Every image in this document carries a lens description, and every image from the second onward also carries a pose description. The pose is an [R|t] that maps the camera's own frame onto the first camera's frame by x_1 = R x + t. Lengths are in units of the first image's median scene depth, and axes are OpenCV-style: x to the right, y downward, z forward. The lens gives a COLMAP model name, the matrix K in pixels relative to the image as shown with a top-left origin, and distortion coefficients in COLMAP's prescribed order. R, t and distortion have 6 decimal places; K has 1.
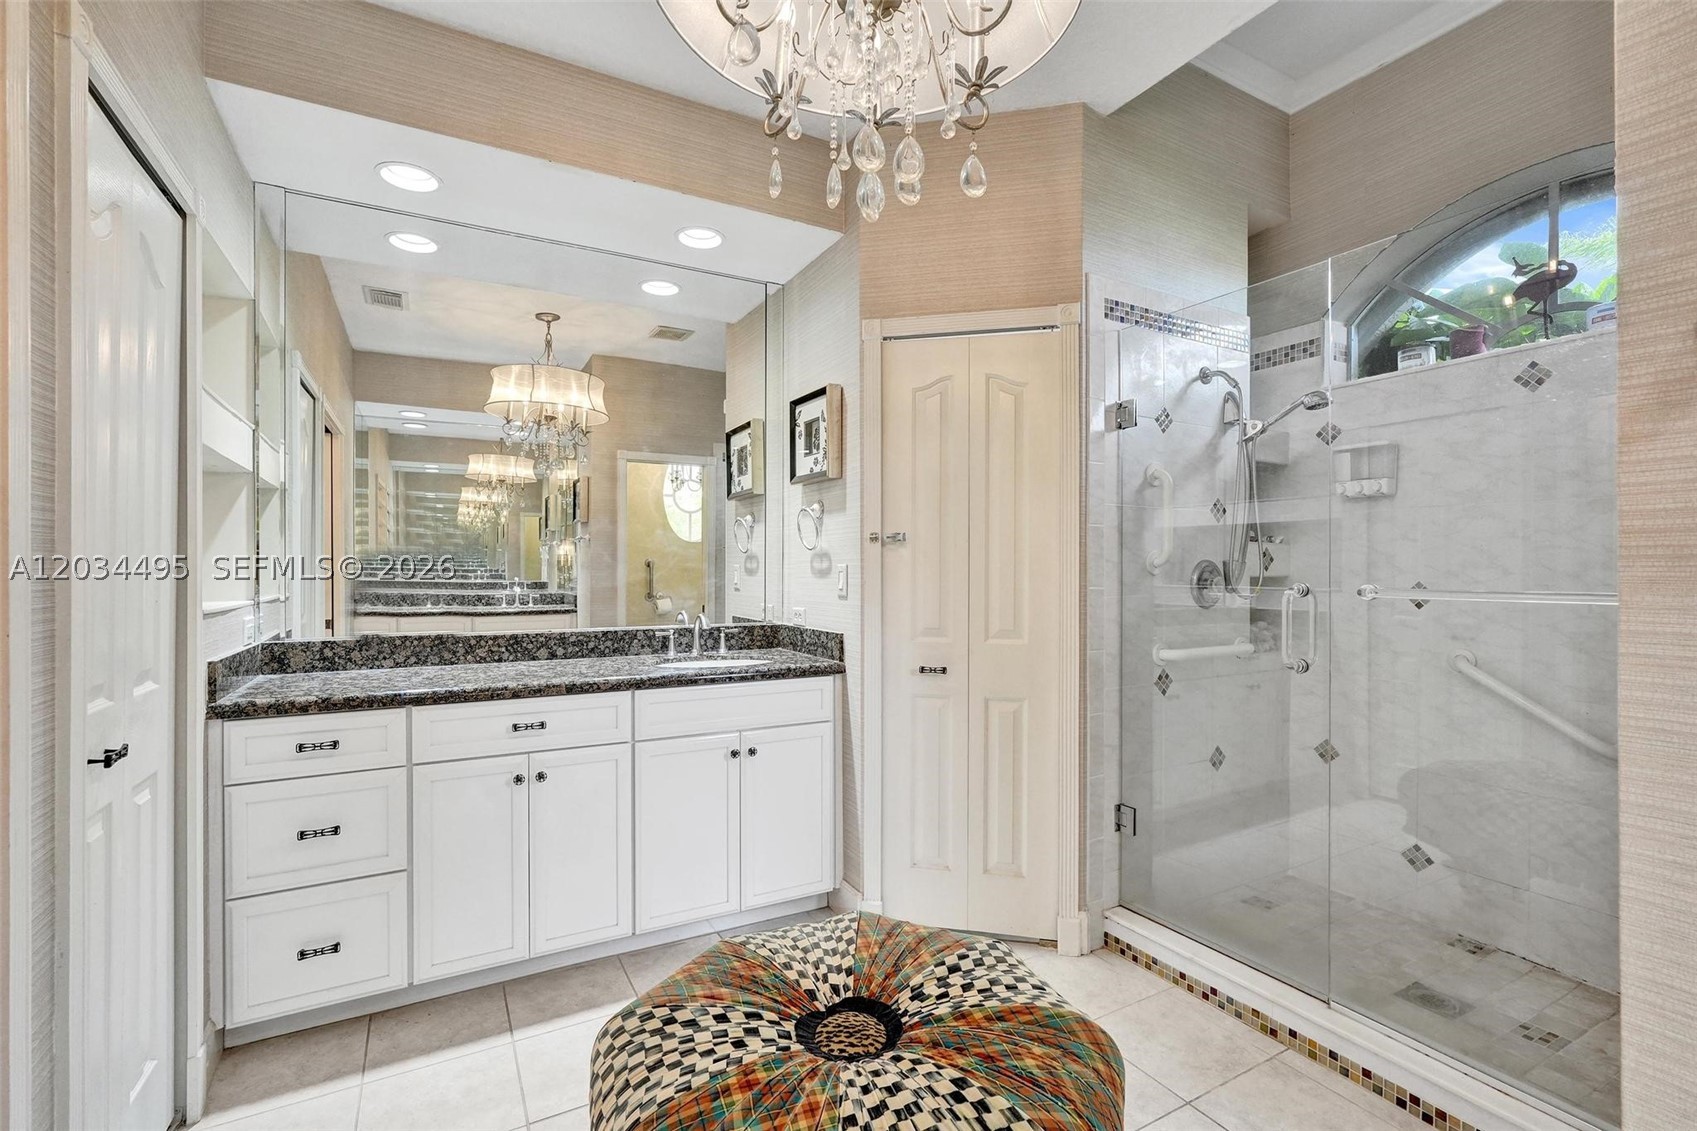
lens RADIAL K [[753.4, 0, 842.4], [0, 753.4, 569.4], [0, 0, 1]] dist [-0.005191, 0.001316]
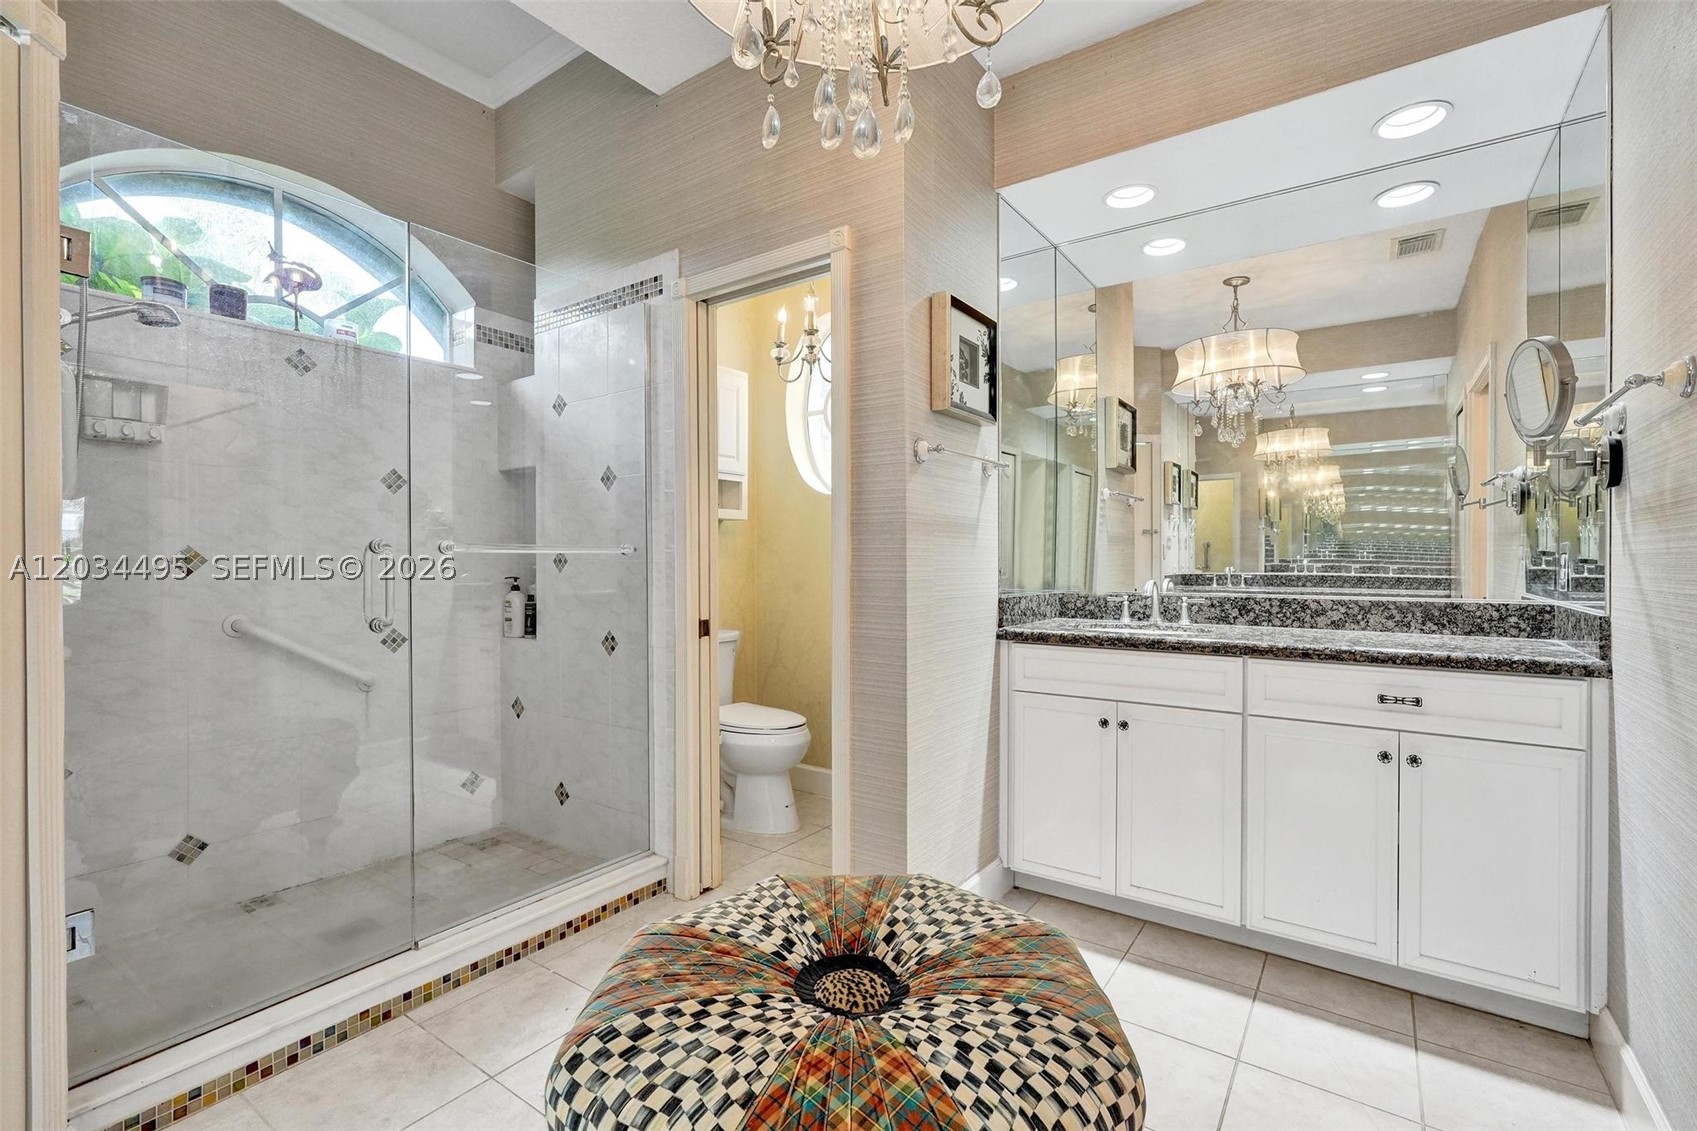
lens RADIAL K [[753.4, 0, 851.7], [0, 753.4, 561.0], [0, 0, 1]] dist [-0.005191, 0.001316]
pose [[-0.434428, -0.000925, 0.900706, -0.736269], [0.003580, 0.999990, 0.002754, 0.065261], [-0.900700, 0.004420, -0.434420, 1.232252]]
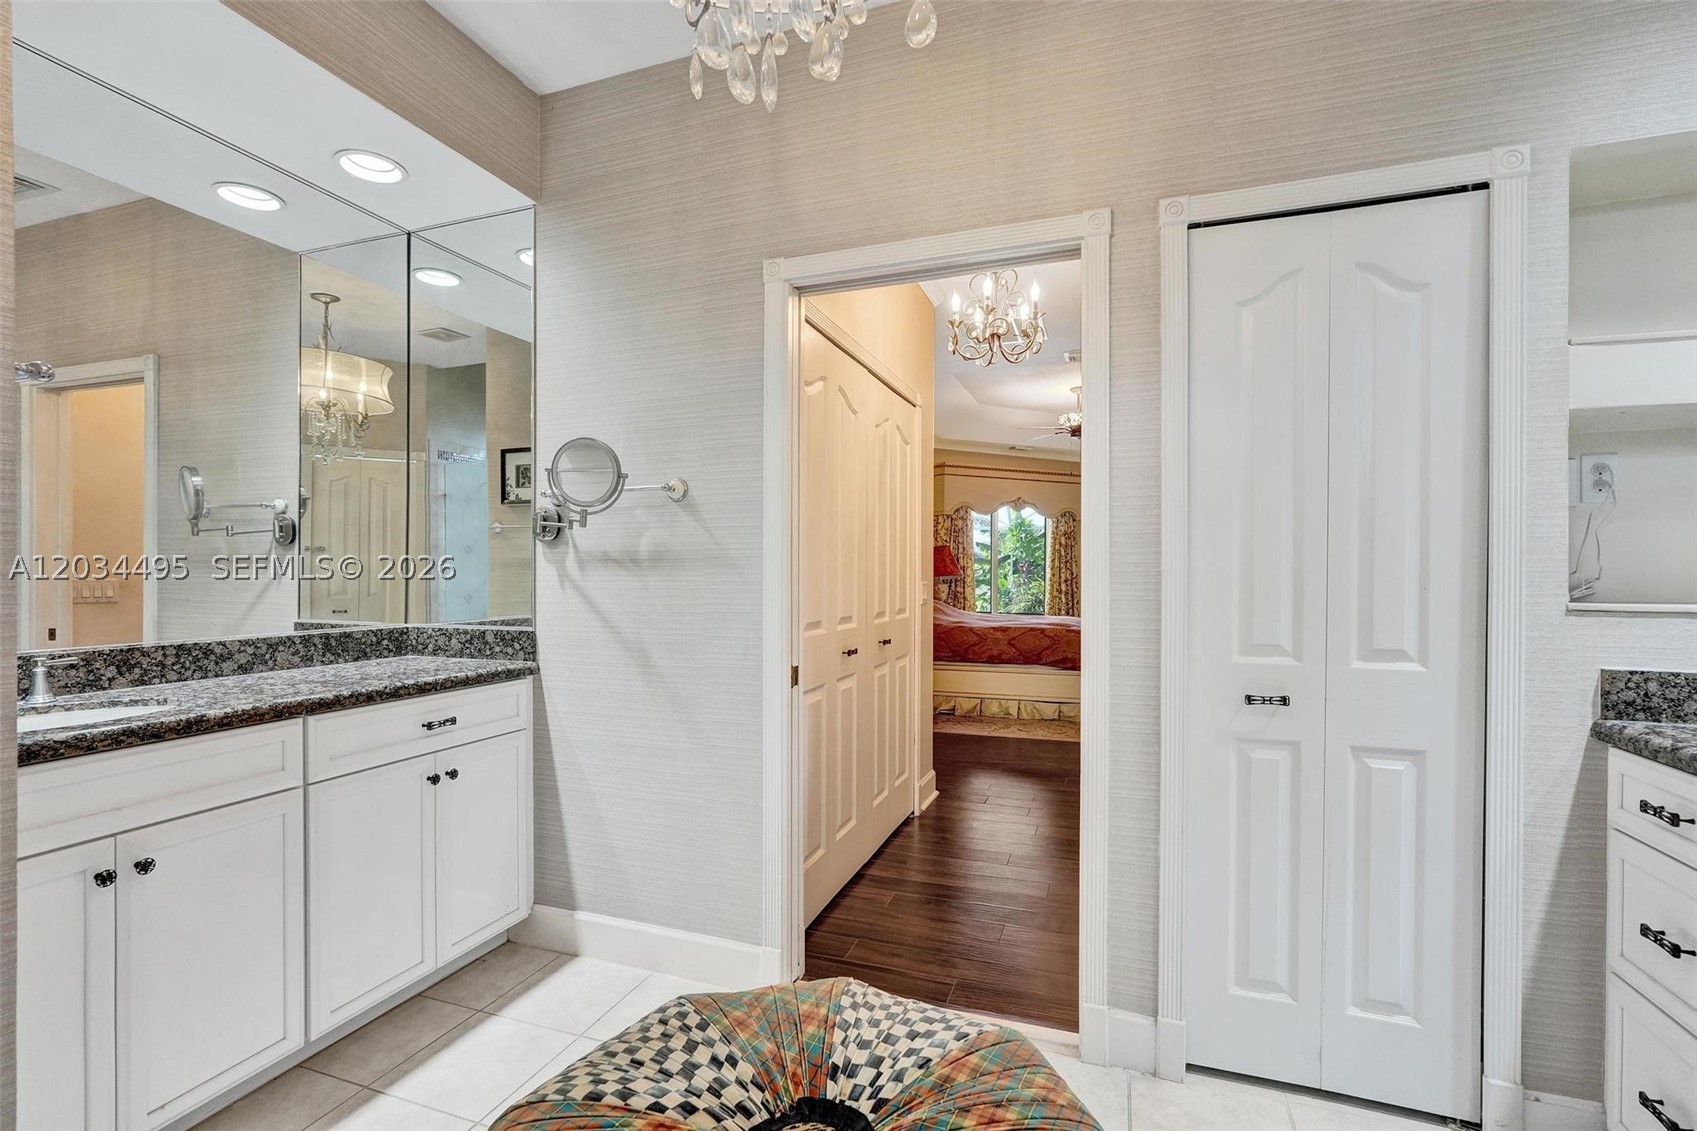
lens RADIAL K [[753.4, 0, 855.1], [0, 753.4, 574.8], [0, 0, 1]] dist [-0.005191, 0.001316]
pose [[-0.755237, 0.000529, -0.655452, 0.411284], [-0.003853, 0.999979, 0.005247, 0.021205], [0.655441, 0.006488, -0.755219, 1.401870]]
